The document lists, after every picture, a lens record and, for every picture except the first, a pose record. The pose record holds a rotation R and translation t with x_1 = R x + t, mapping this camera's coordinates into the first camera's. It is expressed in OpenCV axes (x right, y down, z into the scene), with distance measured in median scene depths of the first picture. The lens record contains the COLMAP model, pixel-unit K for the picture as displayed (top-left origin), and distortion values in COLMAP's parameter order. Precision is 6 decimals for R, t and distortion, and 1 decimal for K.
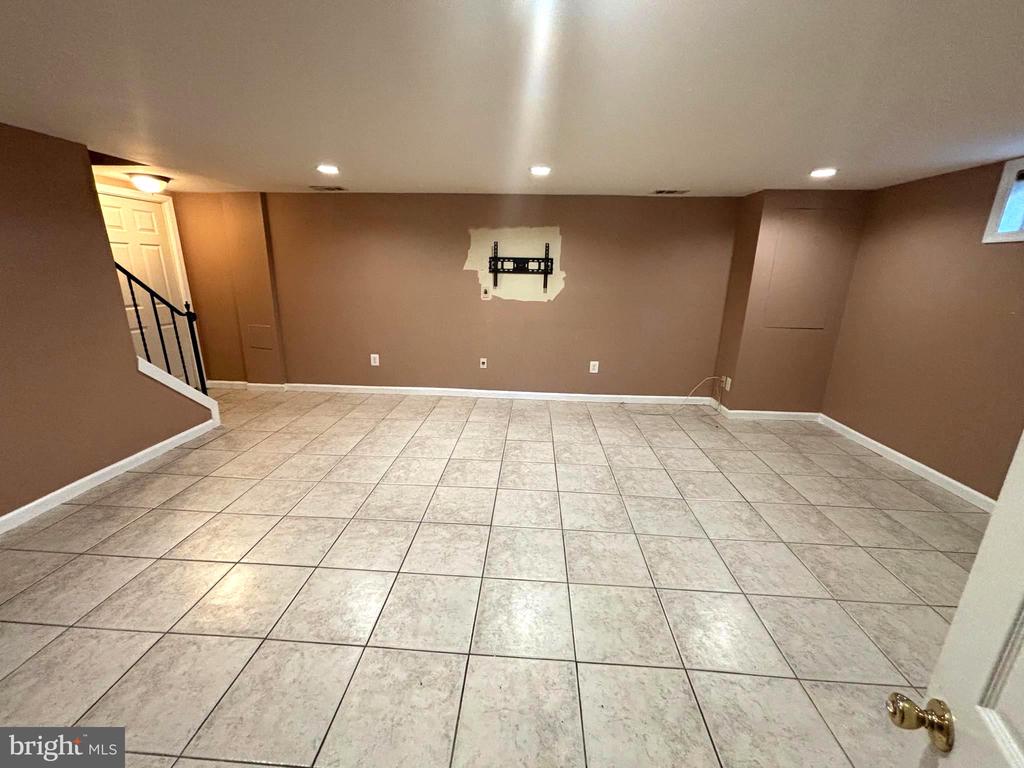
lens RADIAL K [[414.7, 0, 511.7], [0, 414.7, 382.0], [0, 0, 1]] dist [-0.001268, 0.000366]
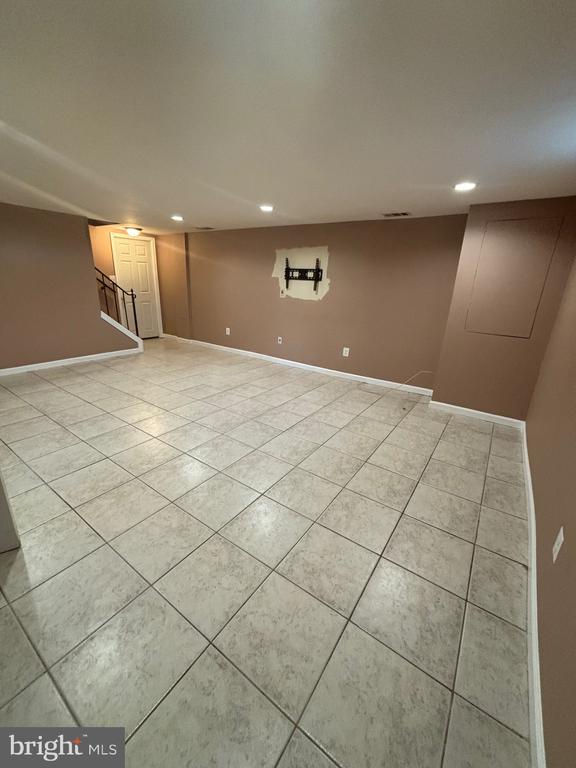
lens RADIAL K [[311.0, 0, 289.9], [0, 311.0, 384.1], [0, 0, 1]] dist [-0.001268, 0.000366]
pose [[0.852946, 0.181198, -0.489542, 0.589062], [-0.164004, 0.983353, 0.078226, 0.018519], [0.495567, 0.013565, 0.868464, 0.039646]]
